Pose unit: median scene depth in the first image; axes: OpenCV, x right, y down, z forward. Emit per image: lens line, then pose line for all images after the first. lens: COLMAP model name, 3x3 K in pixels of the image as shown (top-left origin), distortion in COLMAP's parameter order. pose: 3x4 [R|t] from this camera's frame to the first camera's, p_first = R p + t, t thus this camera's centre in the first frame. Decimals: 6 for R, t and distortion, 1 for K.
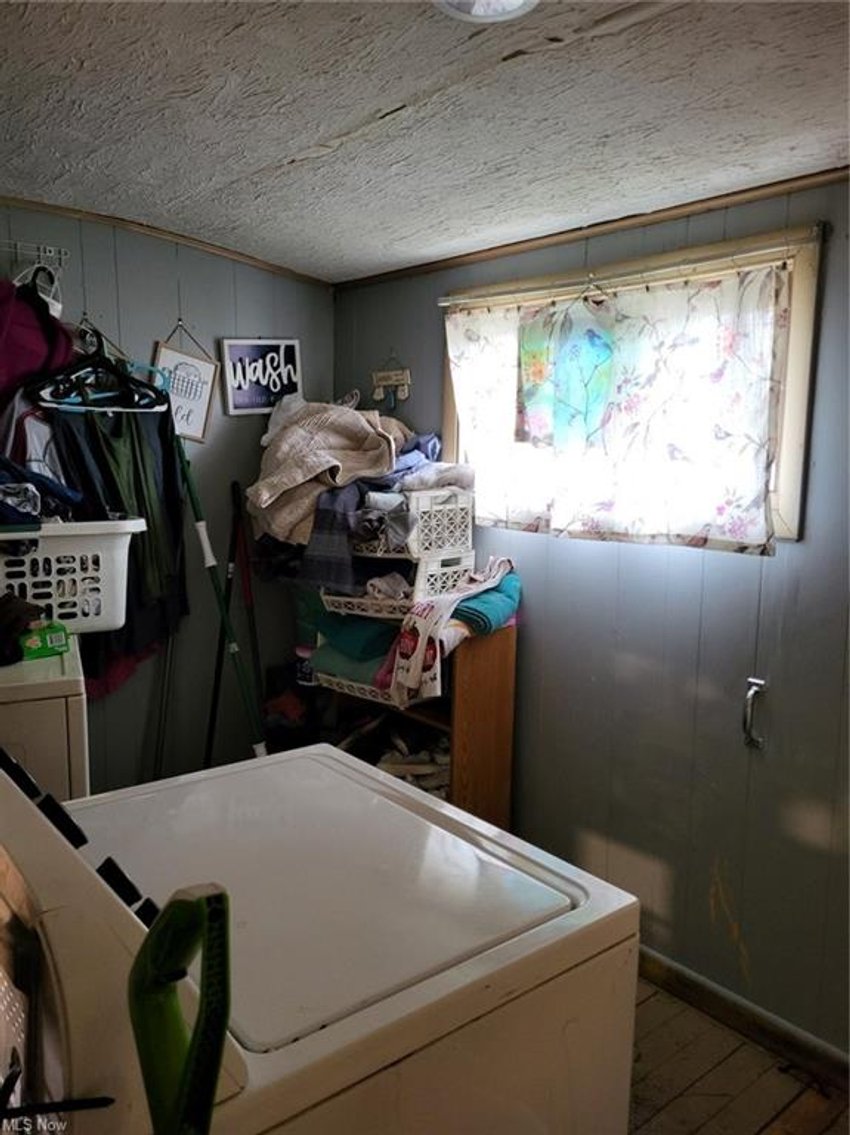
lens RADIAL K [[860.6, 0, 426.4], [0, 860.6, 572.5], [0, 0, 1]] dist [0.086238, 0.003165]
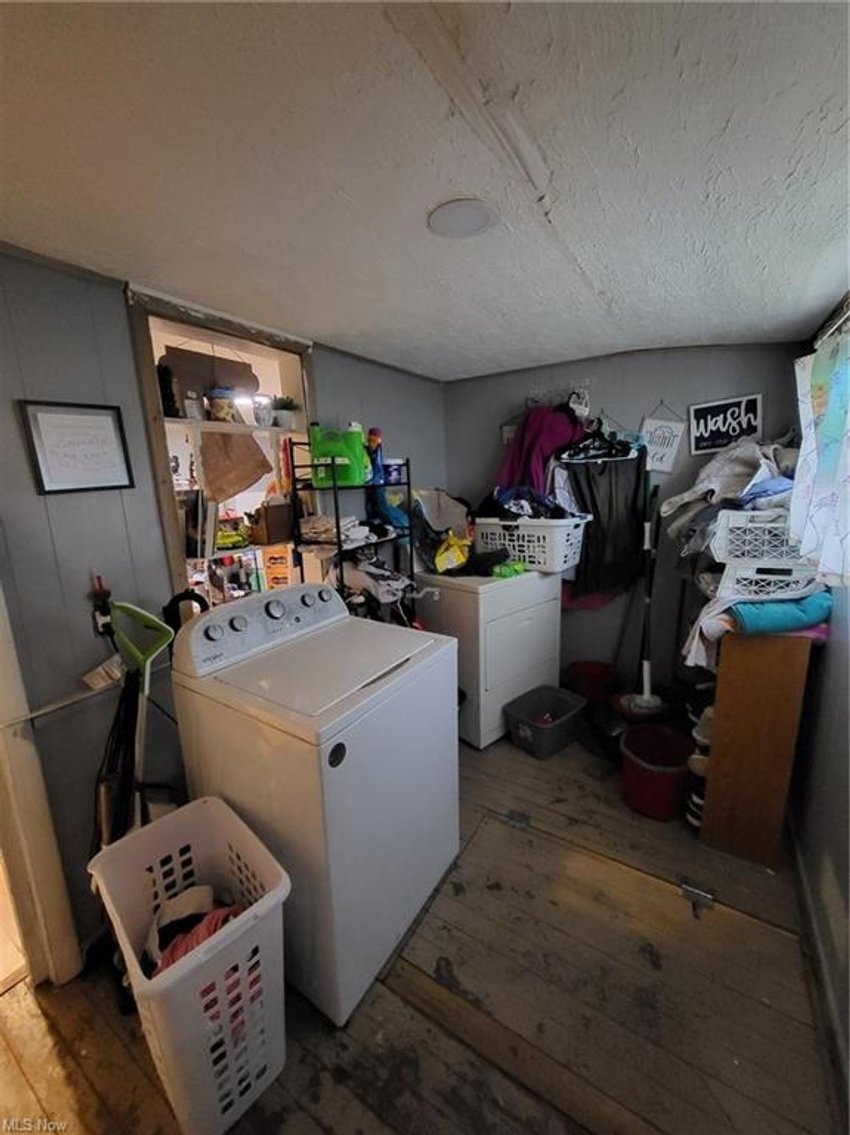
lens RADIAL K [[445.7, 0, 424.3], [0, 445.7, 563.3], [0, 0, 1]] dist [-0.000580, -0.000095]
pose [[0.299894, 0.160288, -0.940410, 0.469881], [-0.093042, 0.985998, 0.138388, -0.064603], [0.949424, 0.045996, 0.310609, 0.351981]]
